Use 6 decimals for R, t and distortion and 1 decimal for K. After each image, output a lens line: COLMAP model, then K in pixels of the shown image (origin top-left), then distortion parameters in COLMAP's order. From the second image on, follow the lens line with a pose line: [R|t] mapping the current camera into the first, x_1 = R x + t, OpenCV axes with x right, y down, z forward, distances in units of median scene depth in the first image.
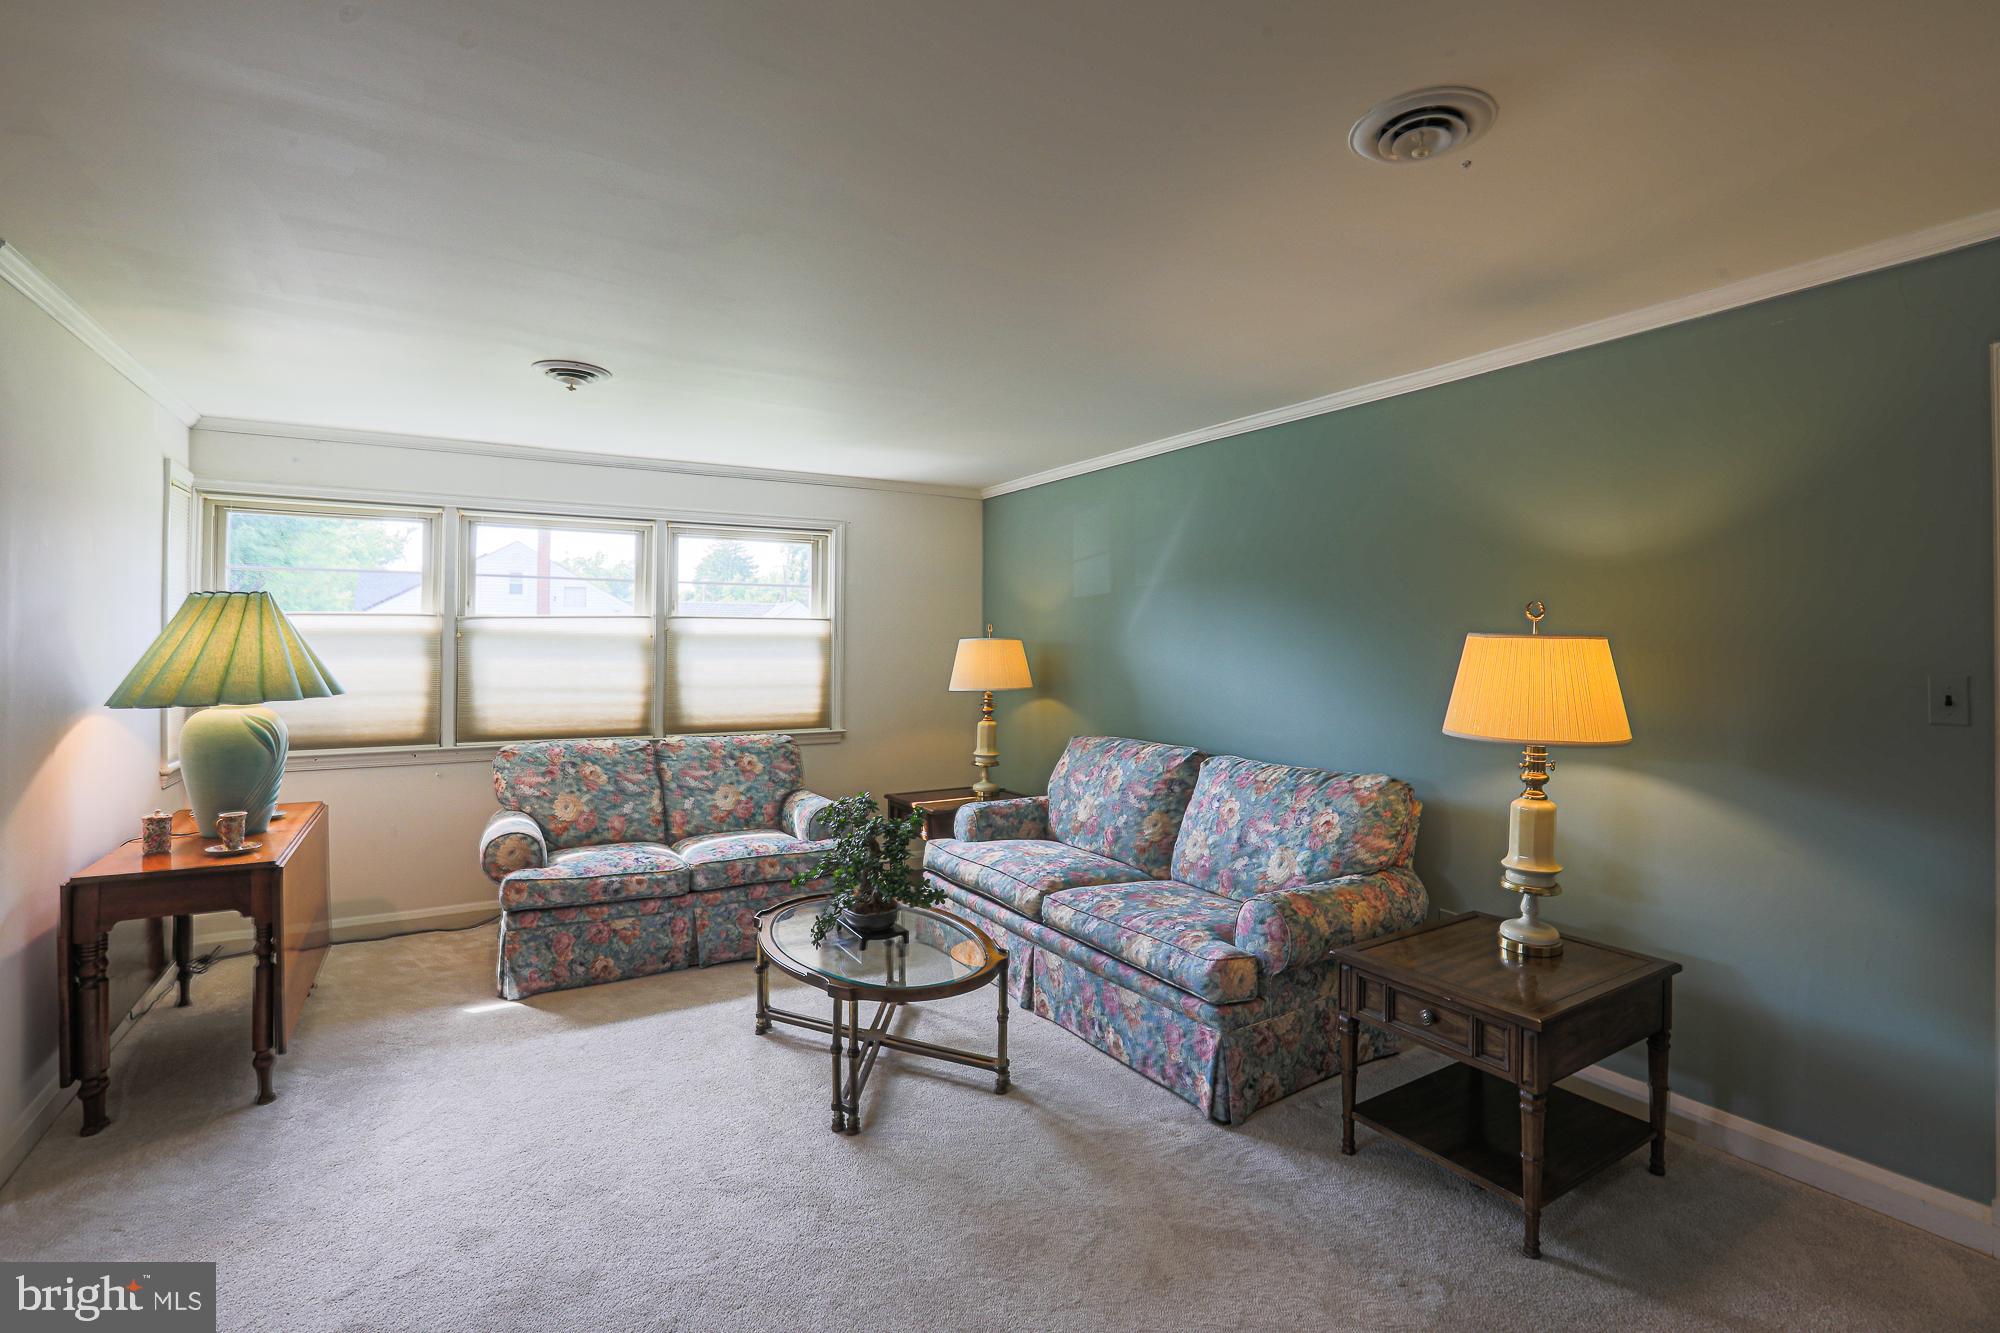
lens RADIAL K [[950.5, 0, 1000.0], [0, 950.5, 666.5], [0, 0, 1]] dist [-0.019716, -0.000077]
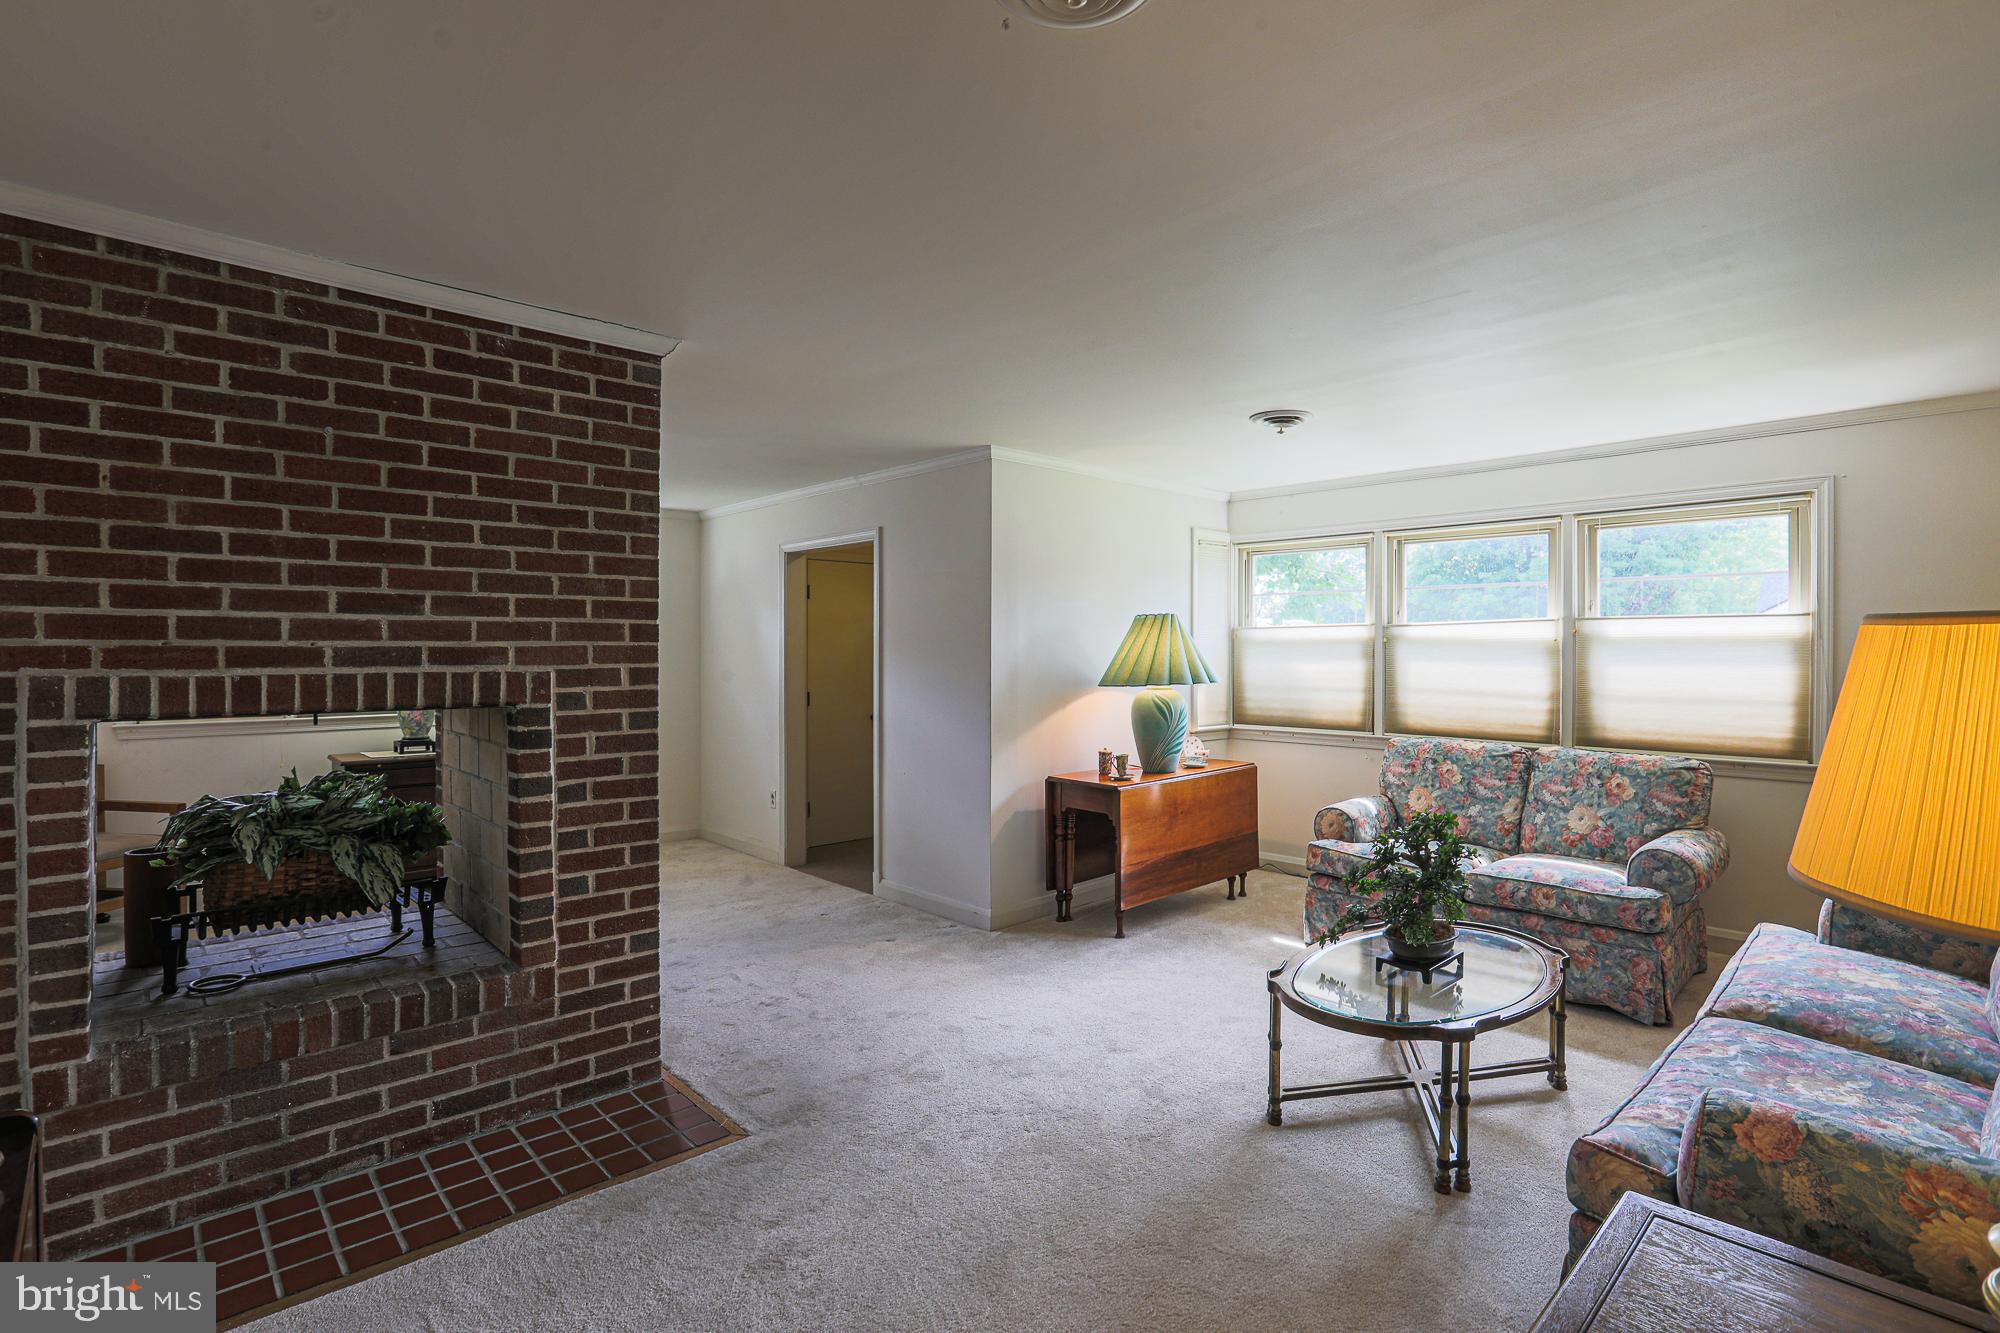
lens RADIAL K [[953.4, 0, 997.5], [0, 953.4, 633.7], [0, 0, 1]] dist [-0.053882, 0.015837]
pose [[0.222765, -0.017152, -0.974721, 0.464150], [-0.023282, 0.999466, -0.022908, -0.003708], [0.974594, 0.027797, 0.222247, 0.277631]]
